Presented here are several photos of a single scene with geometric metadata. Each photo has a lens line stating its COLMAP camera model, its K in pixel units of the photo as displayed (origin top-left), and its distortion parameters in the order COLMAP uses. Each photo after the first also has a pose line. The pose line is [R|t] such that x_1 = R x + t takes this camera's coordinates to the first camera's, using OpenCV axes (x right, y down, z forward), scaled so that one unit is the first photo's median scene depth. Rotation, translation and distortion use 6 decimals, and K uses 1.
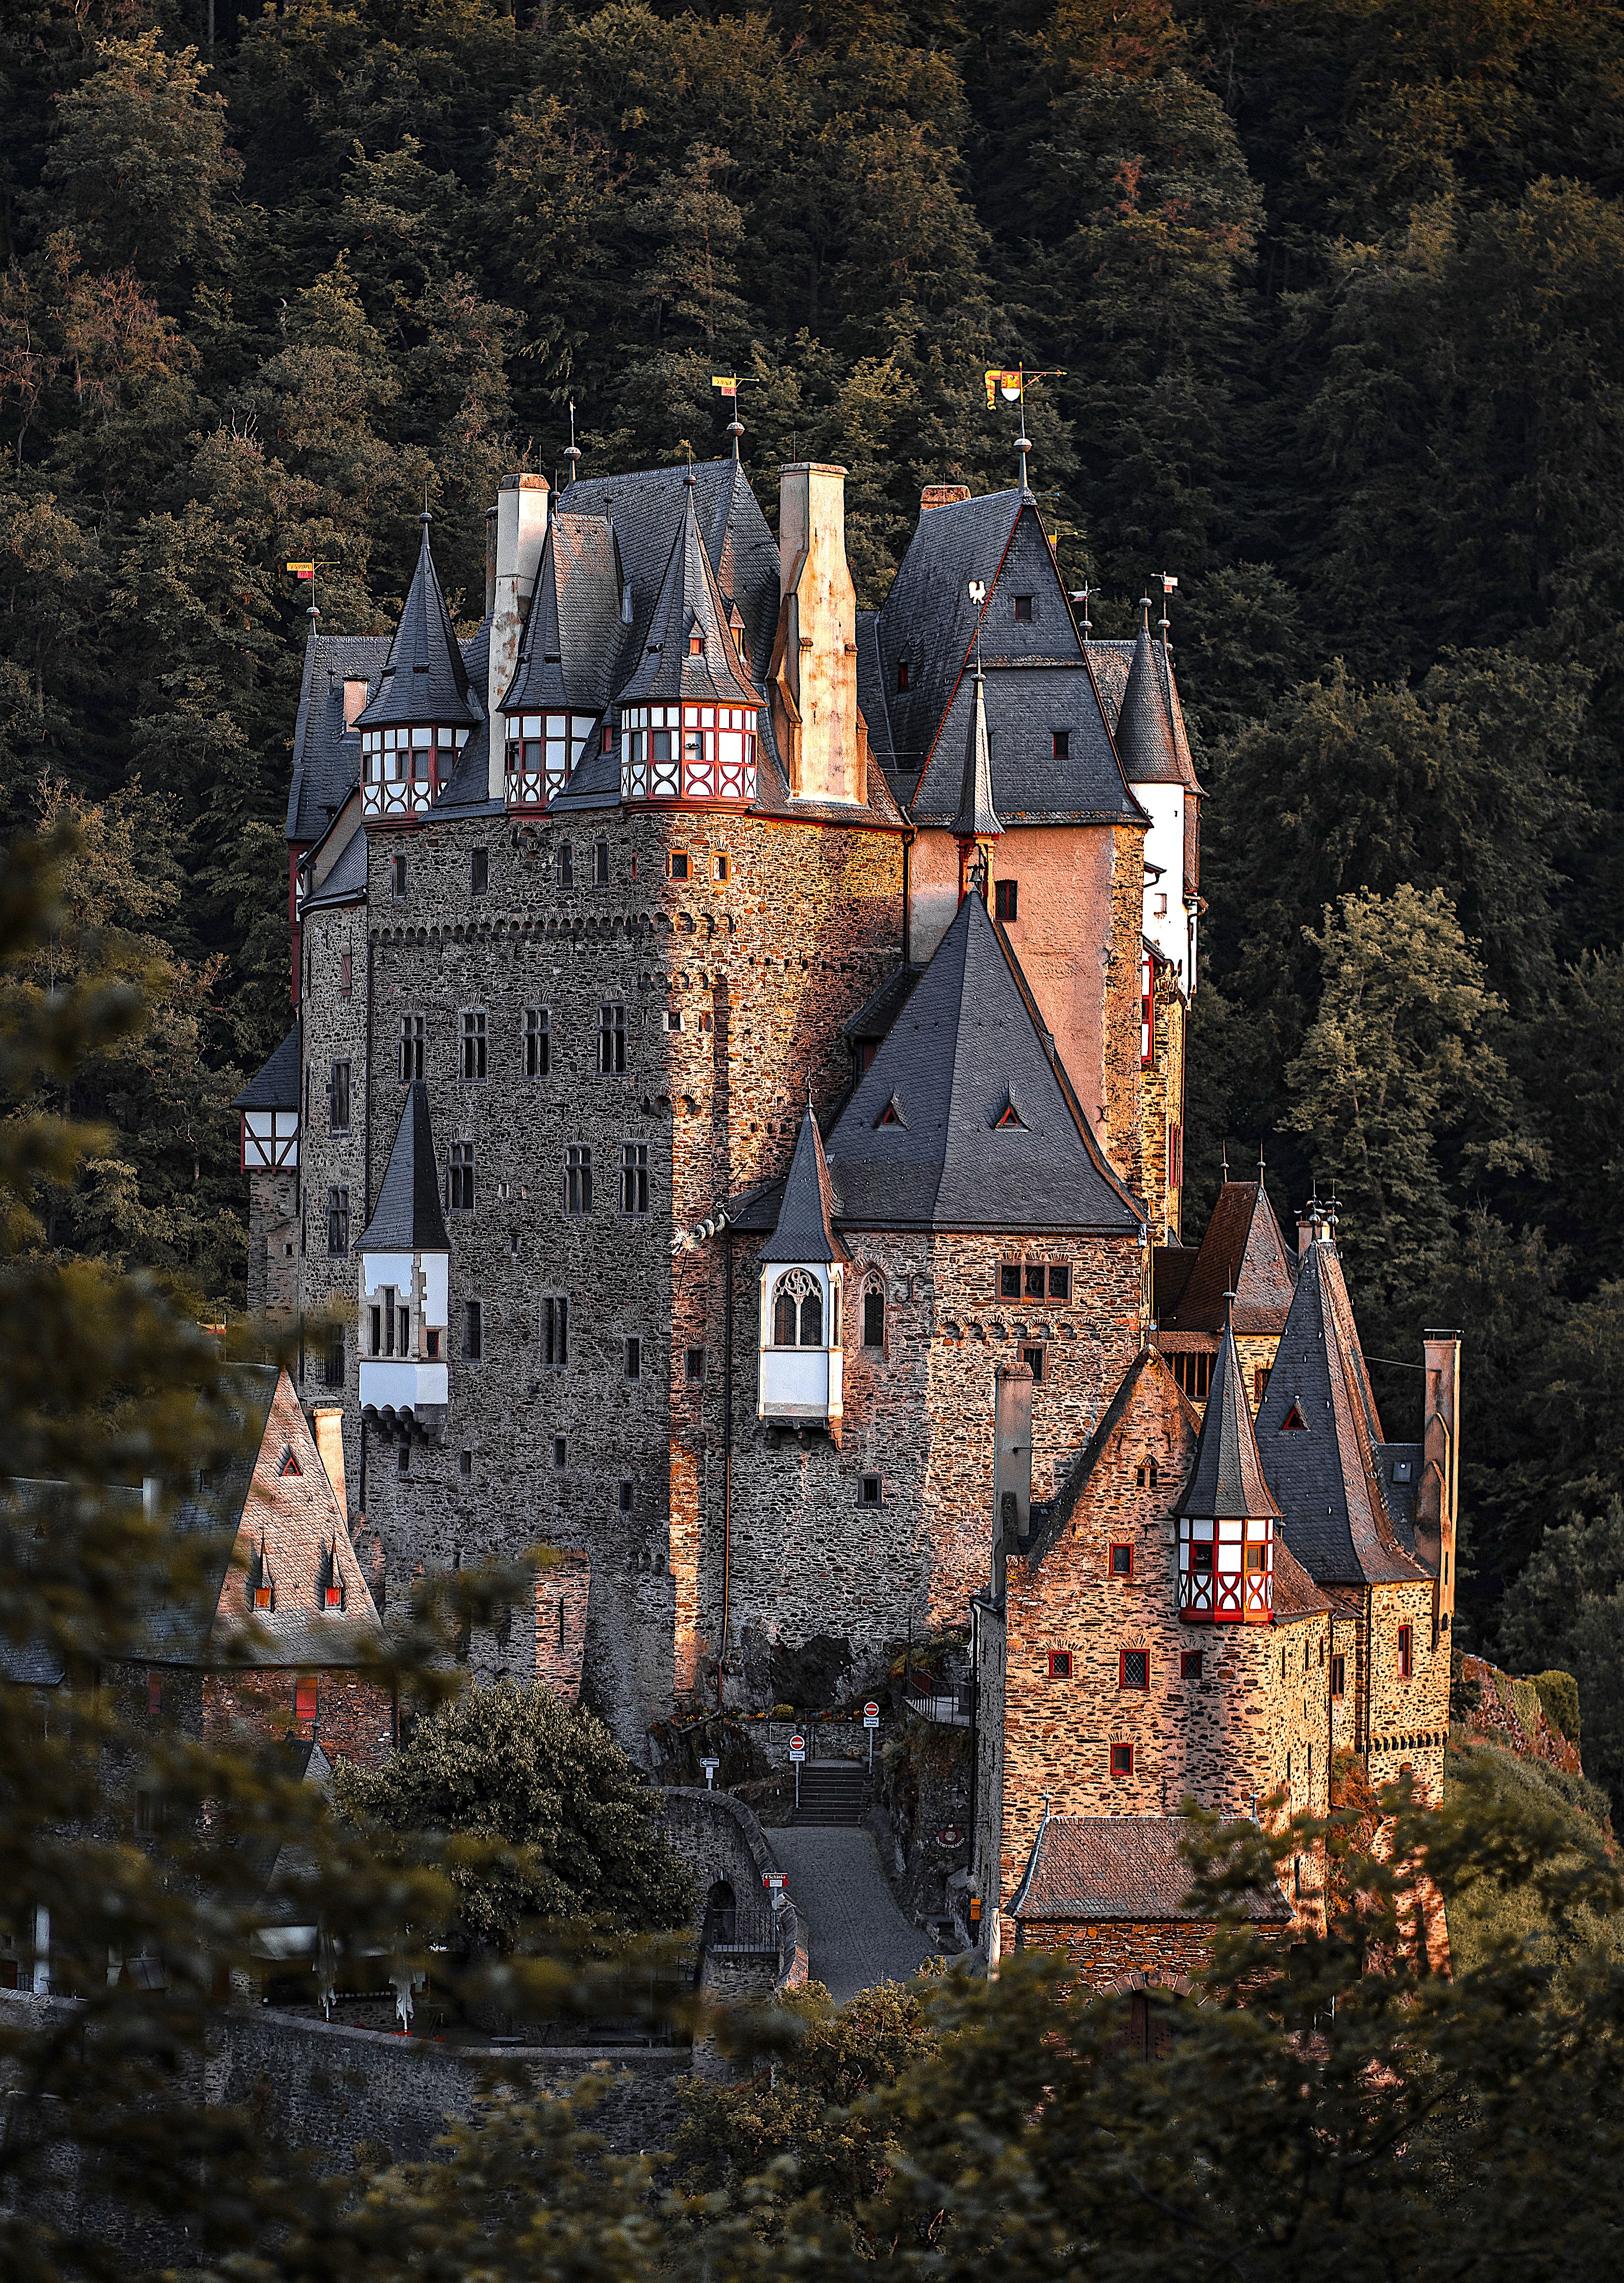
lens RADIAL K [[7286.7, 0, 813.2], [0, 7286.7, 1146.4], [0, 0, 1]] dist [-0.670767, 25.391780]
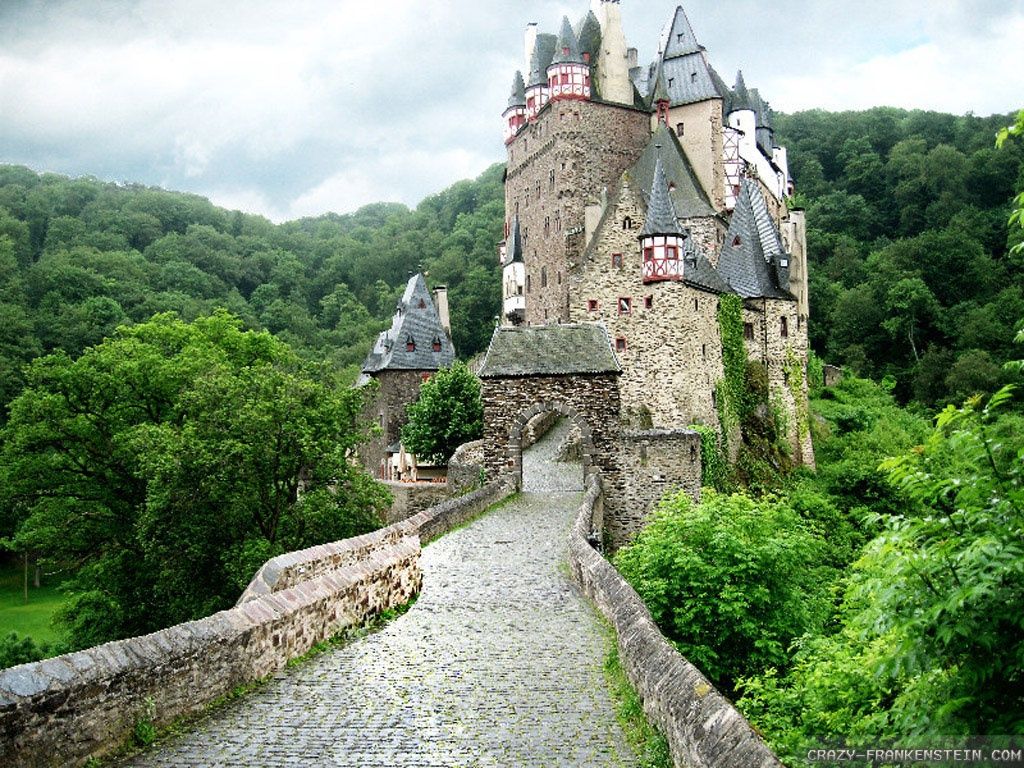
lens RADIAL K [[1112.4, 0, 515.2], [0, 1112.4, 385.7], [0, 0, 1]] dist [-0.117373, -0.004534]
pose [[0.951601, -0.051564, -0.302979, 0.099163], [0.042536, 0.998434, -0.036327, 0.092065], [0.304377, 0.021682, 0.952305, 0.548230]]
